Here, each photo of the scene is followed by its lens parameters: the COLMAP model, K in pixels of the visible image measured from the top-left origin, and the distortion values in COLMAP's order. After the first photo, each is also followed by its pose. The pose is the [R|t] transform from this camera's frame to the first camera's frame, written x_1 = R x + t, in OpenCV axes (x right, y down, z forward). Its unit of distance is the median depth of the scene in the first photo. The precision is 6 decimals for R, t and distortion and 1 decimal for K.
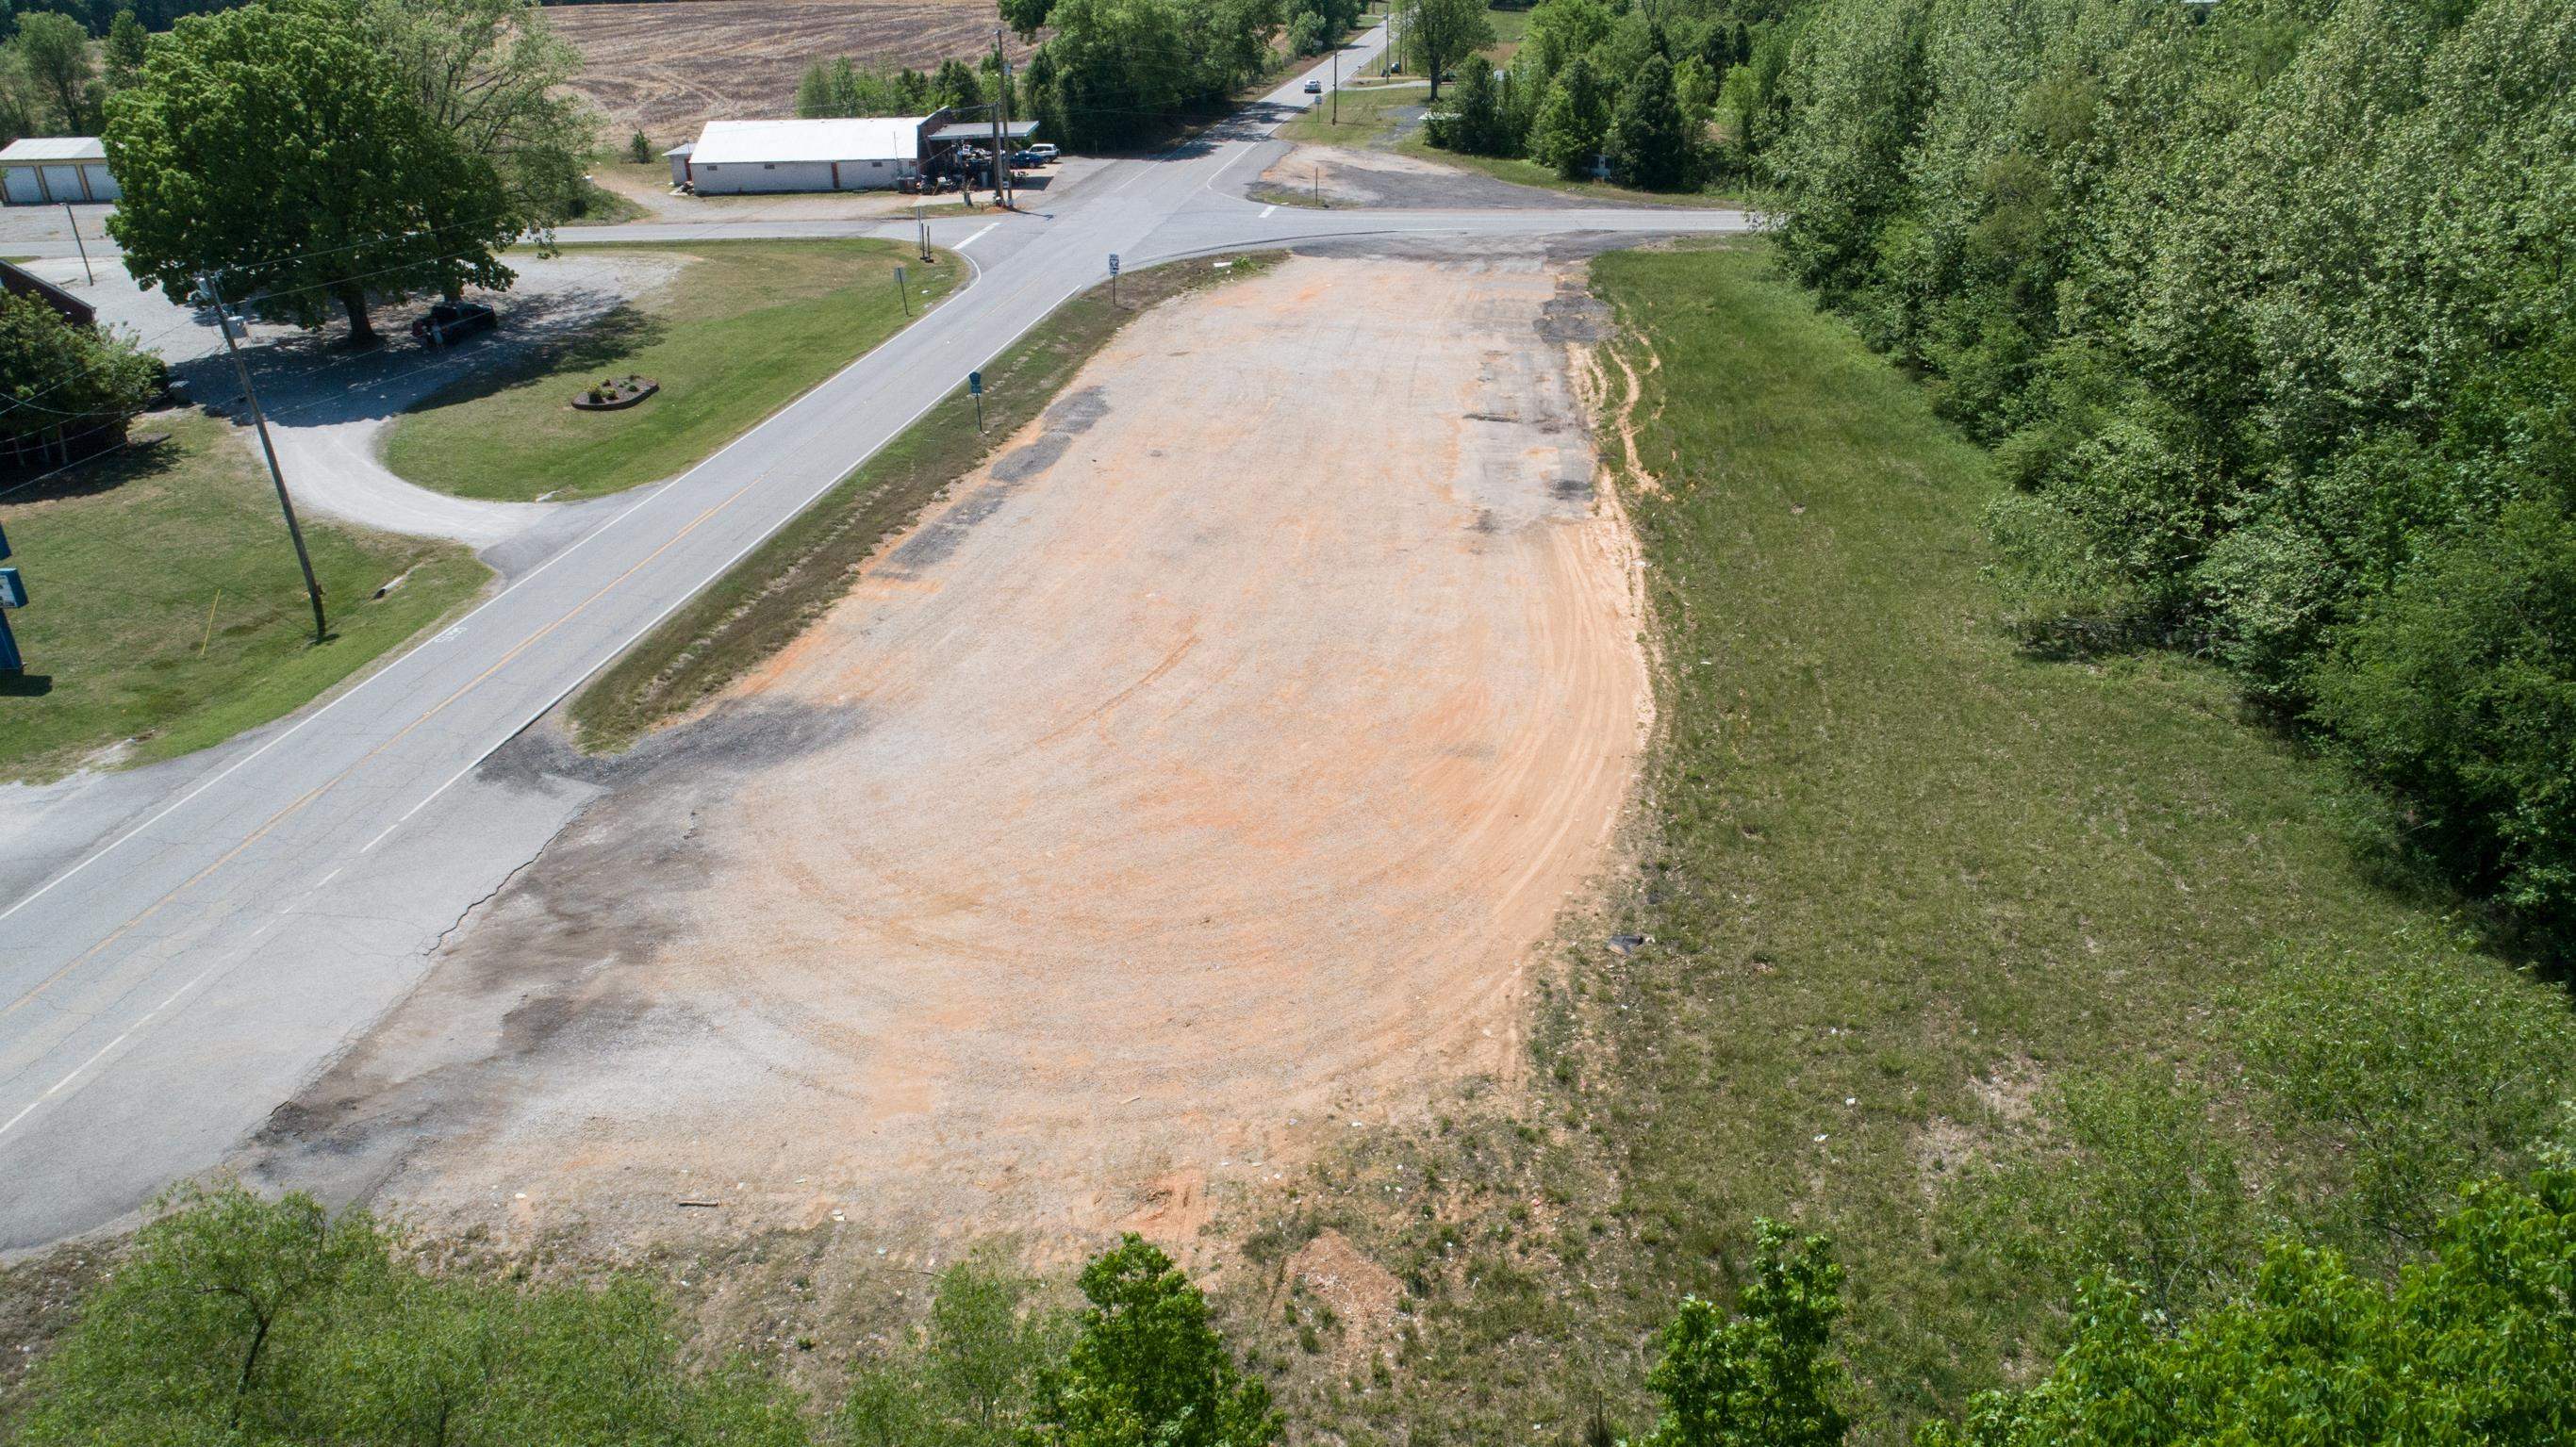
lens RADIAL K [[1741.0, 0, 1298.7], [0, 1741.0, 720.6], [0, 0, 1]] dist [-0.018666, 0.020377]
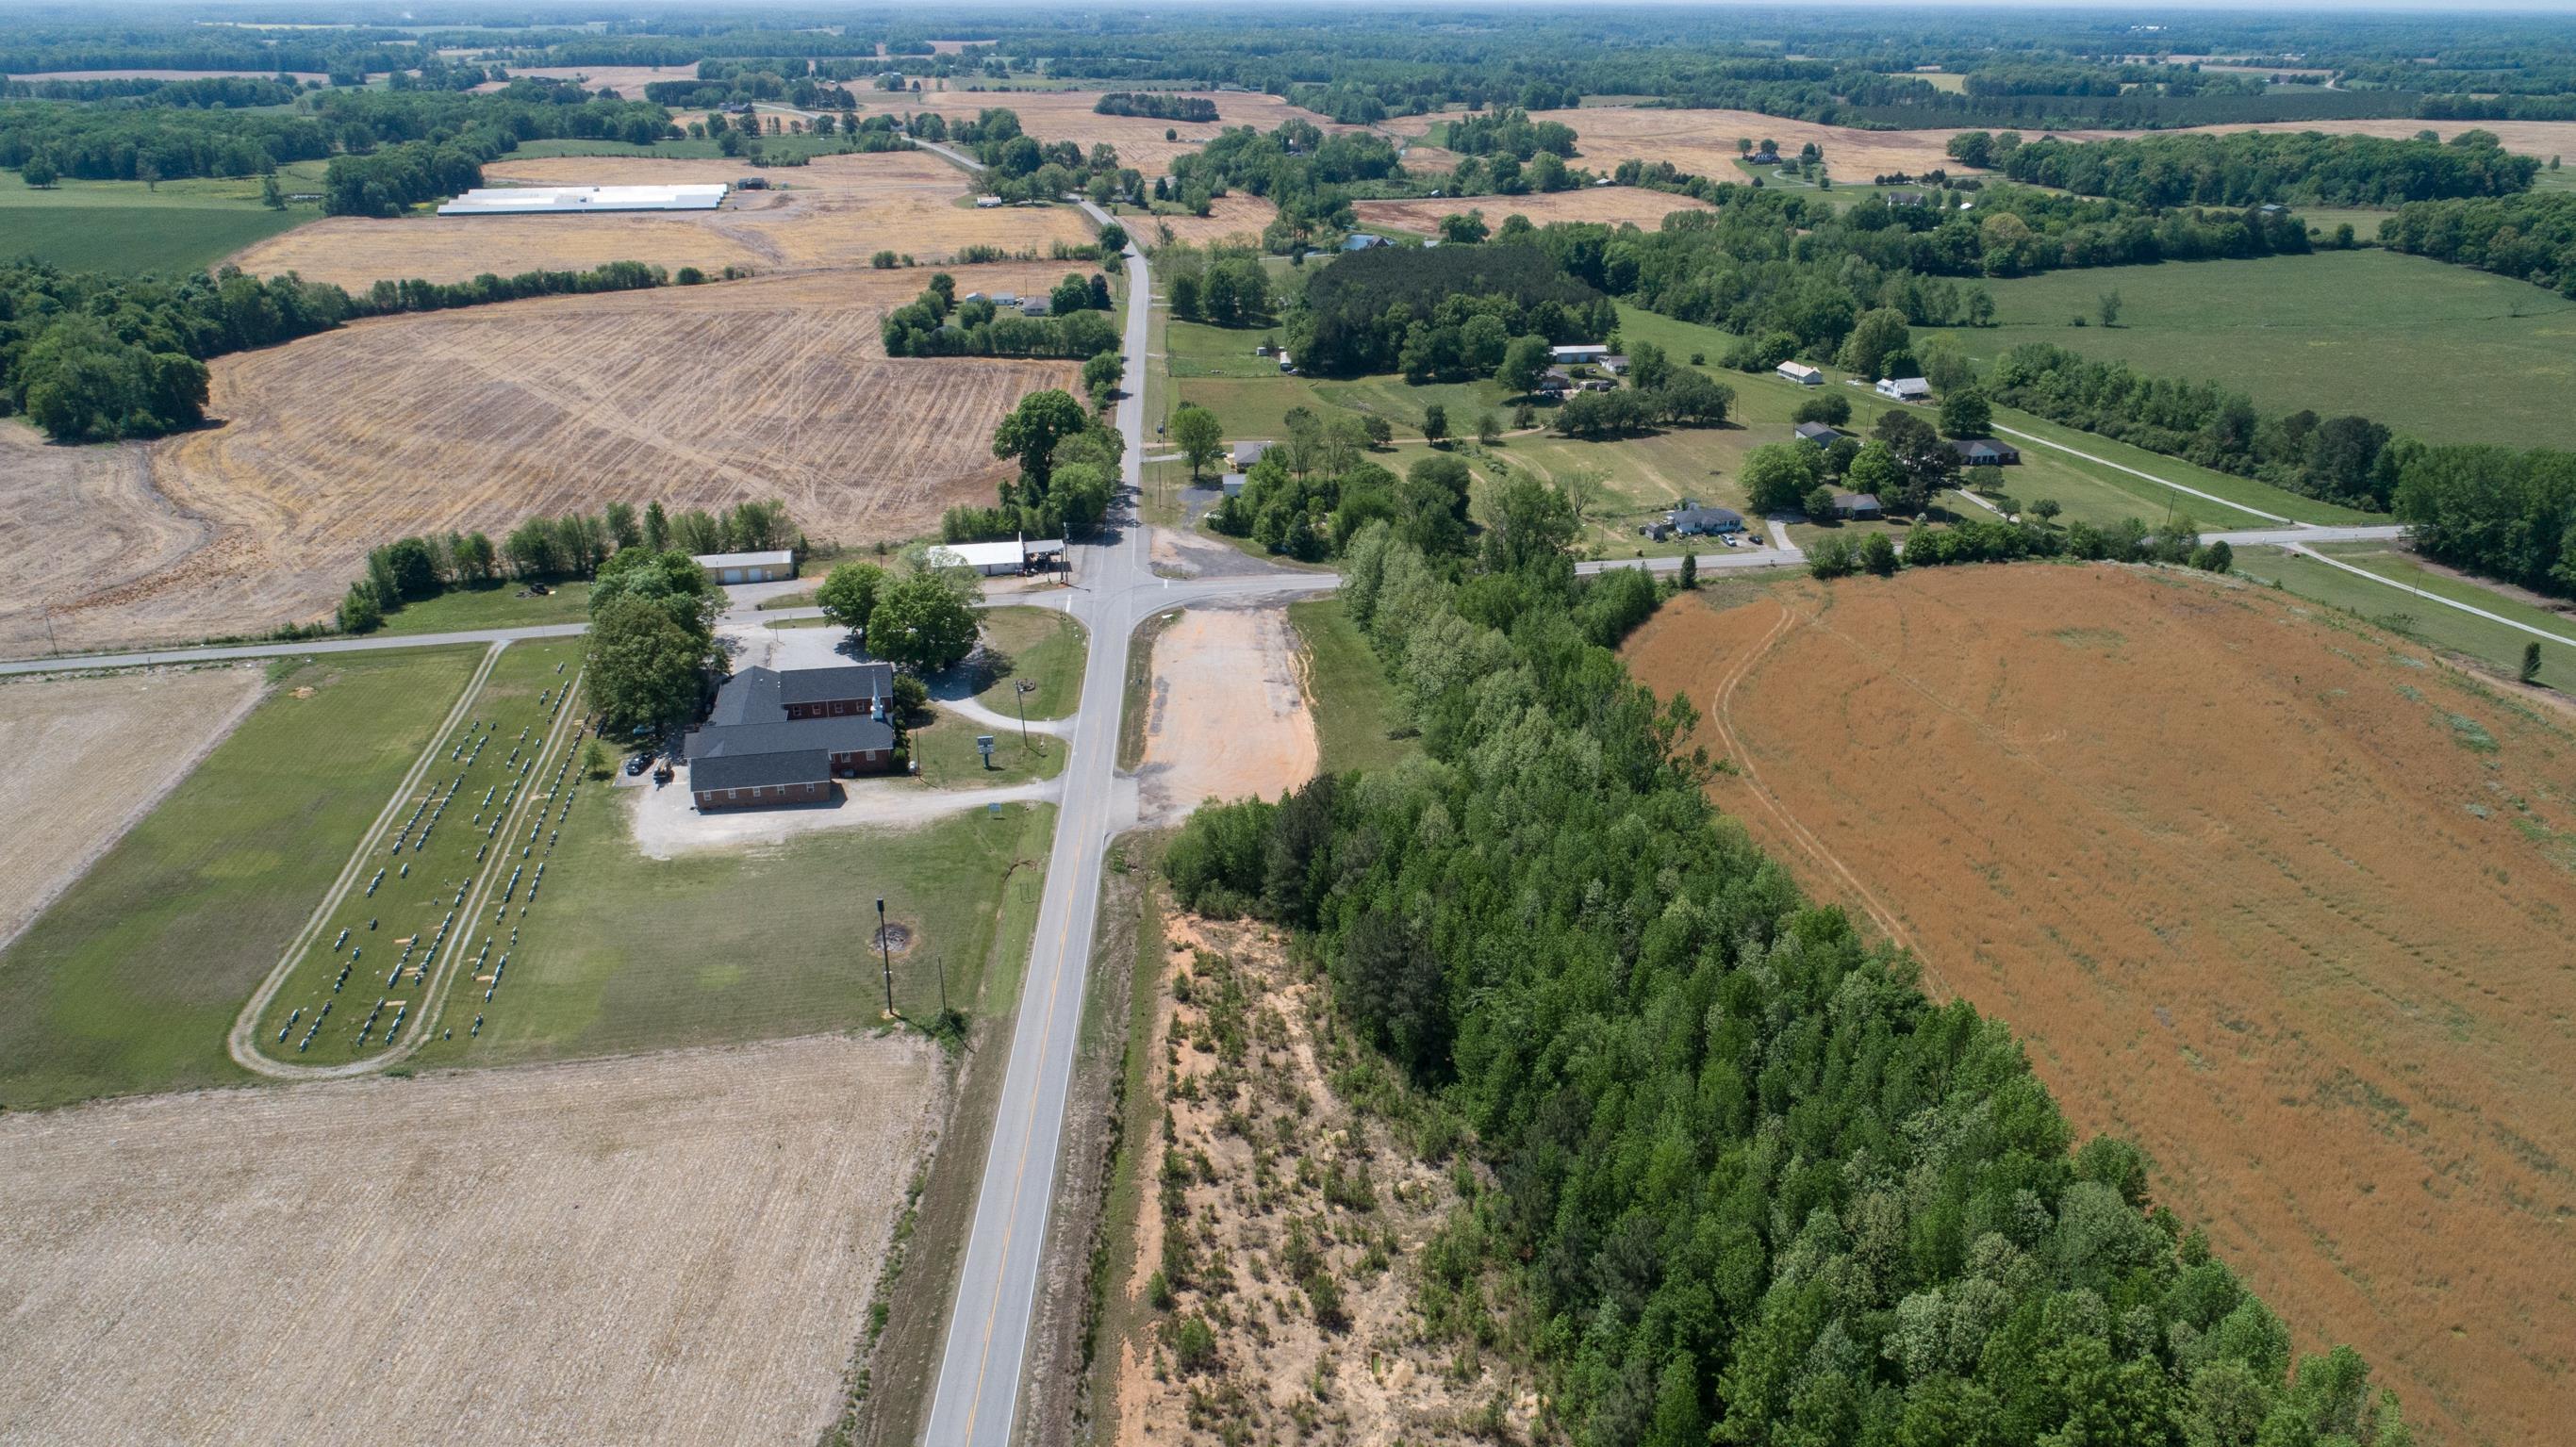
lens RADIAL K [[1741.0, 0, 1298.7], [0, 1741.0, 720.6], [0, 0, 1]] dist [-0.018666, 0.020377]
pose [[0.979951, -0.054824, 0.191546, -0.587134], [0.063494, 0.997204, -0.039415, 0.067103], [-0.188849, 0.050787, 0.980692, -2.855372]]
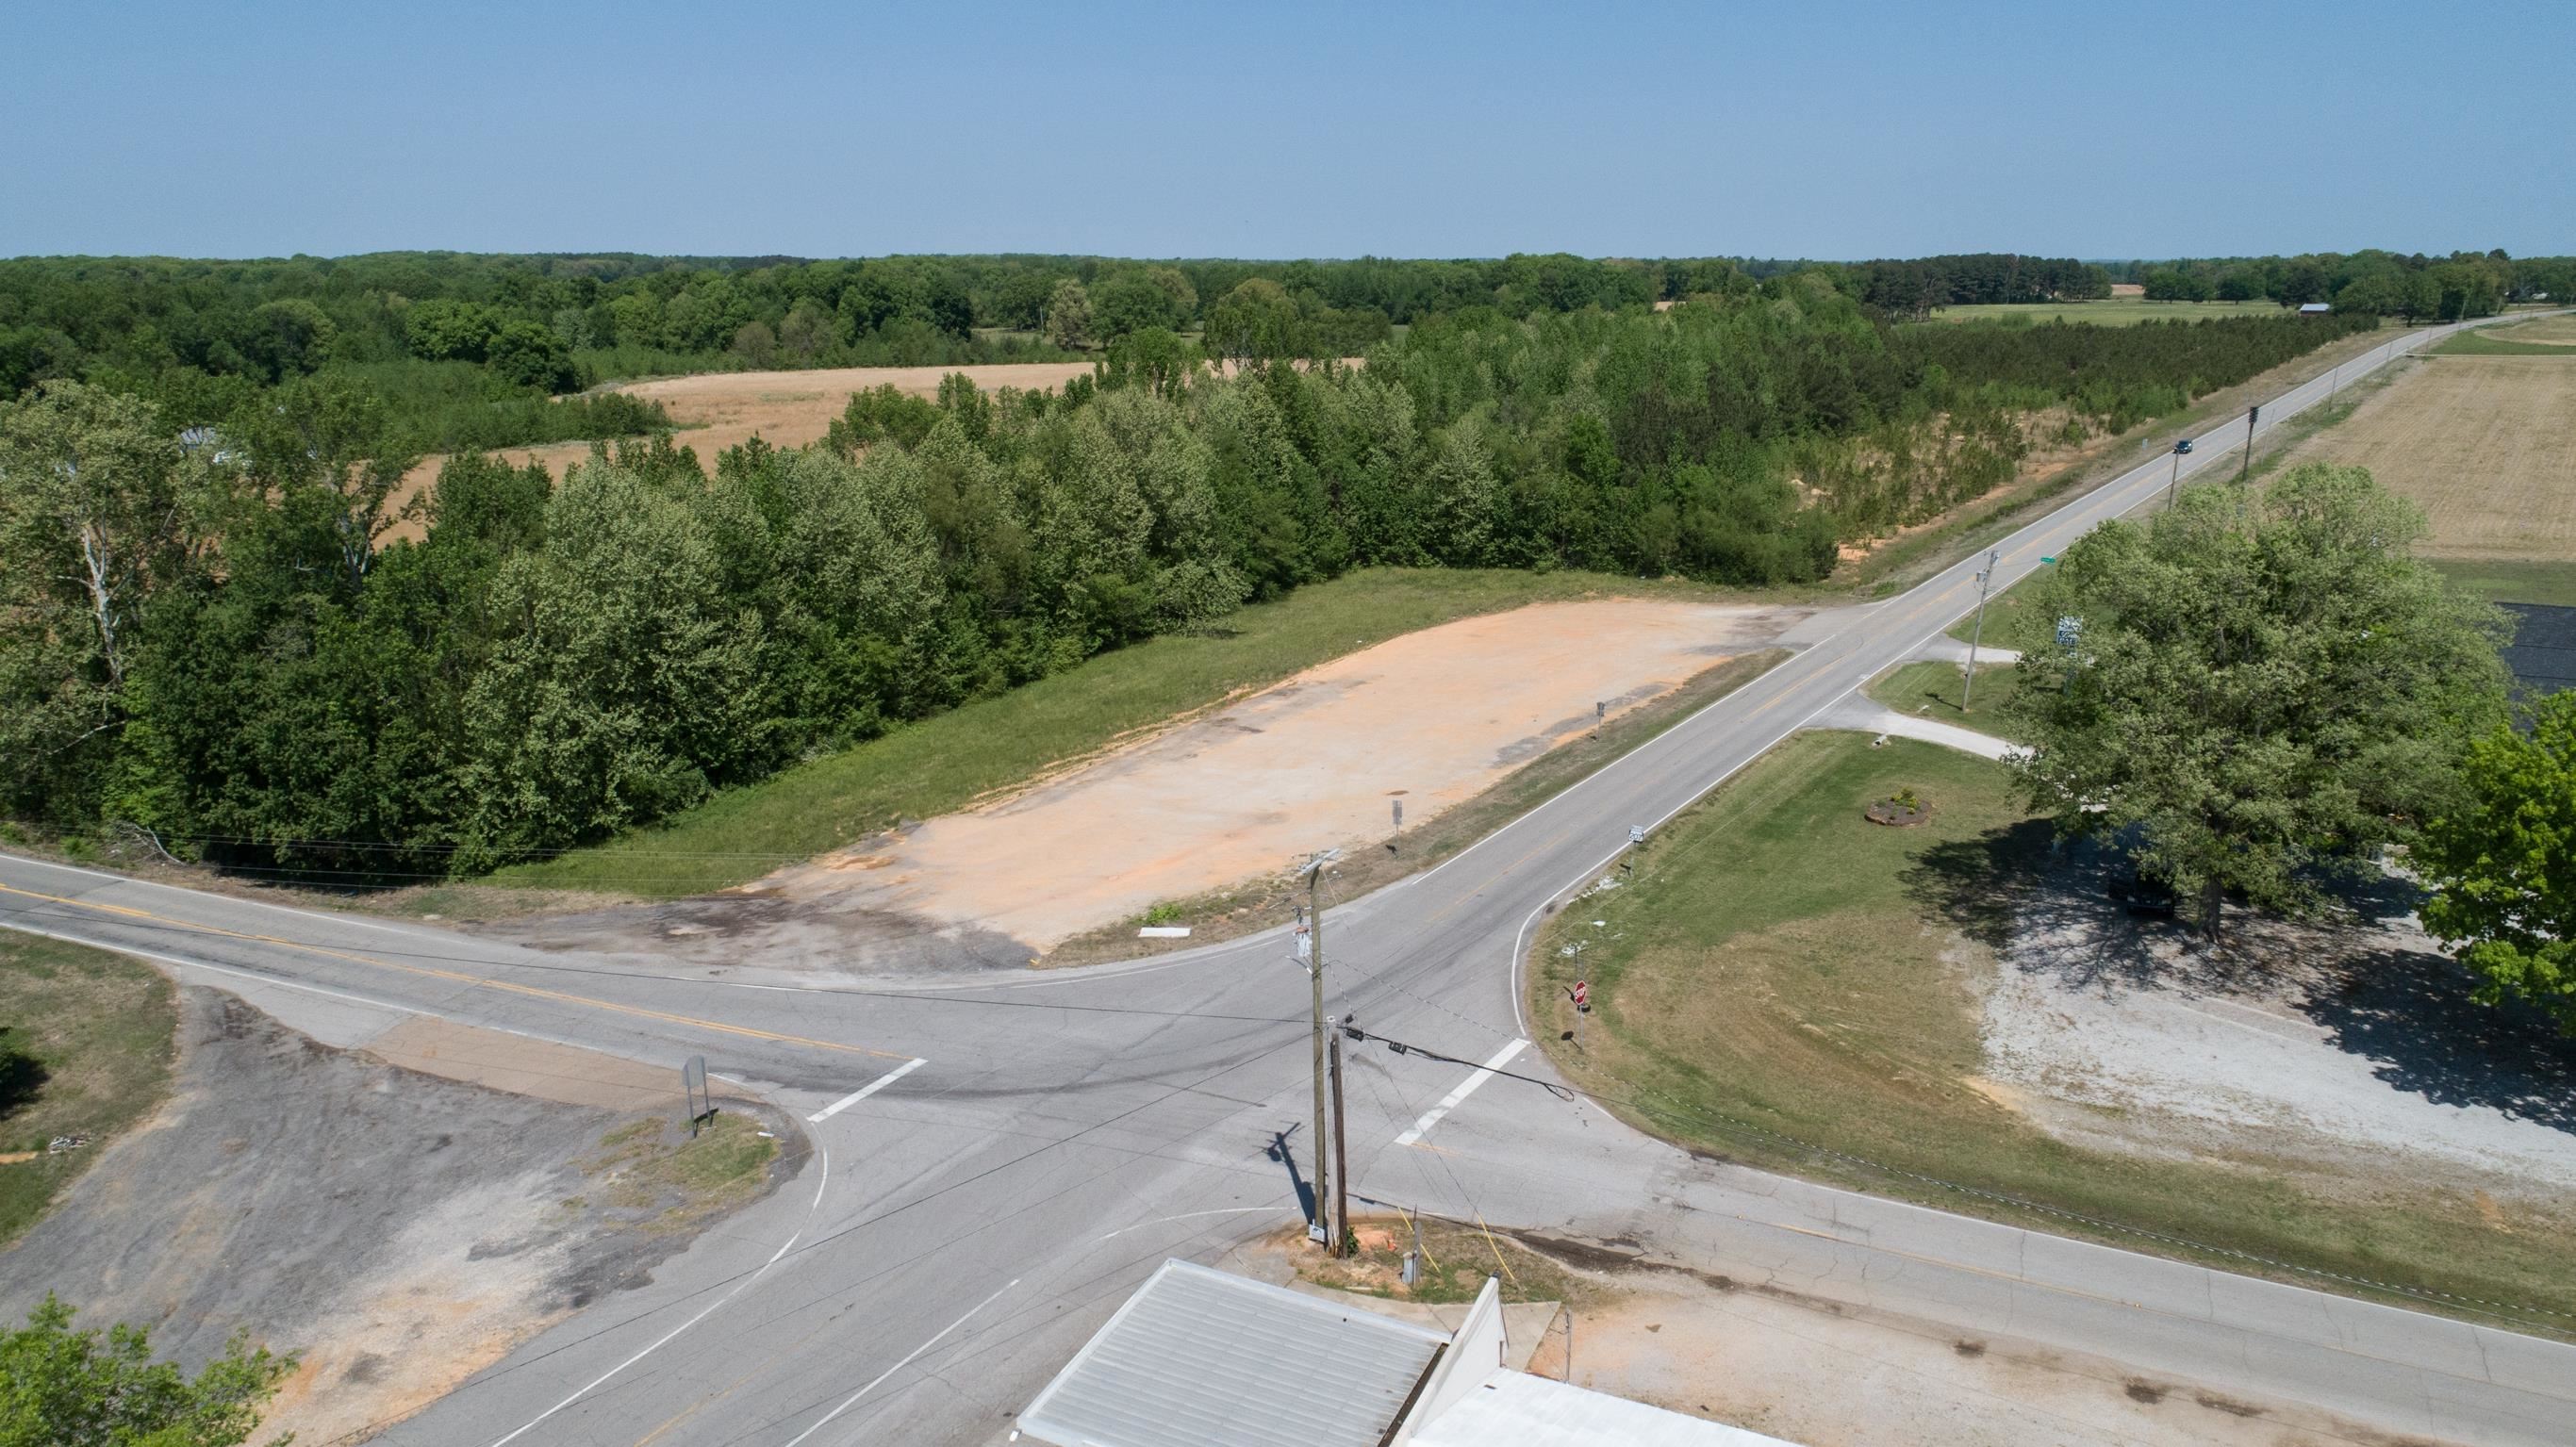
lens RADIAL K [[1741.0, 0, 1298.7], [0, 1741.0, 720.6], [0, 0, 1]] dist [-0.018666, 0.020377]
pose [[-0.907671, -0.086665, 0.410636, -0.549436], [0.198616, 0.773234, 0.602214, -1.098610], [-0.369709, 0.628171, -0.684629, 2.076436]]
